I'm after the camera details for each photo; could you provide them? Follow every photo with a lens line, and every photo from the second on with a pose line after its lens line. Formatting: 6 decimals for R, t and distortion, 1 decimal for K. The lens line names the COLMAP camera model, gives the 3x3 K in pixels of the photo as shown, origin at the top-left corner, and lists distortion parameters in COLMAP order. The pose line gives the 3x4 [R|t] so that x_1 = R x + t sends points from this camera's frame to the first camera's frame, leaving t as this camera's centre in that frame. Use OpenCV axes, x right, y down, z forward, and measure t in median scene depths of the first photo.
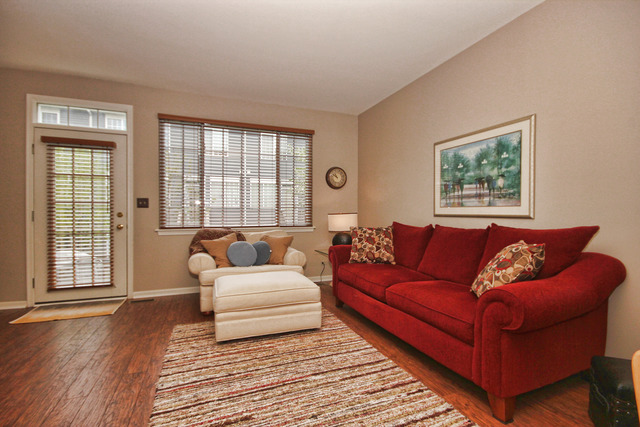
lens RADIAL K [[295.4, 0, 319.8], [0, 295.4, 213.3], [0, 0, 1]] dist [-0.004052, -0.000866]
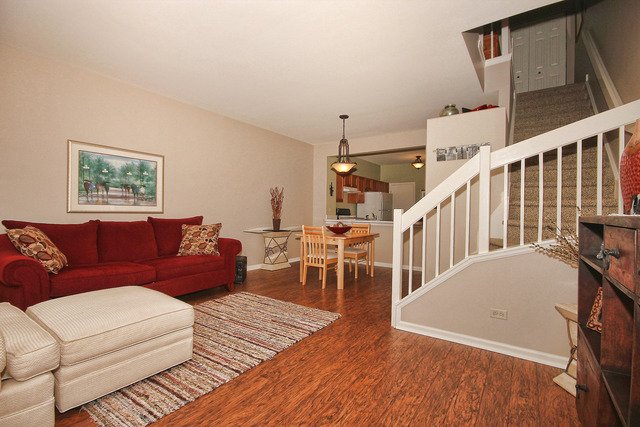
lens RADIAL K [[295.4, 0, 325.5], [0, 295.4, 213.6], [0, 0, 1]] dist [-0.004052, -0.000866]
pose [[-0.567295, -0.013529, 0.823403, -1.128887], [-0.012684, 0.999890, 0.007690, -0.006581], [-0.823417, -0.006082, -0.567405, 1.025935]]
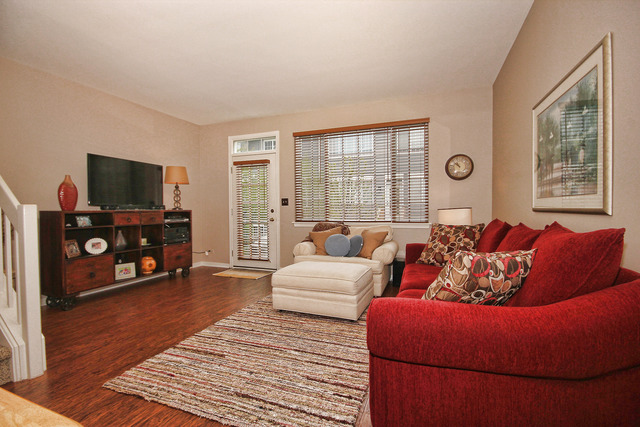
lens RADIAL K [[295.4, 0, 318.6], [0, 295.4, 212.9], [0, 0, 1]] dist [-0.004052, -0.000866]
pose [[0.734523, 0.001017, -0.678583, 0.591611], [0.007504, 0.999926, 0.009622, 0.004096], [0.678543, -0.012159, 0.734460, 0.164992]]
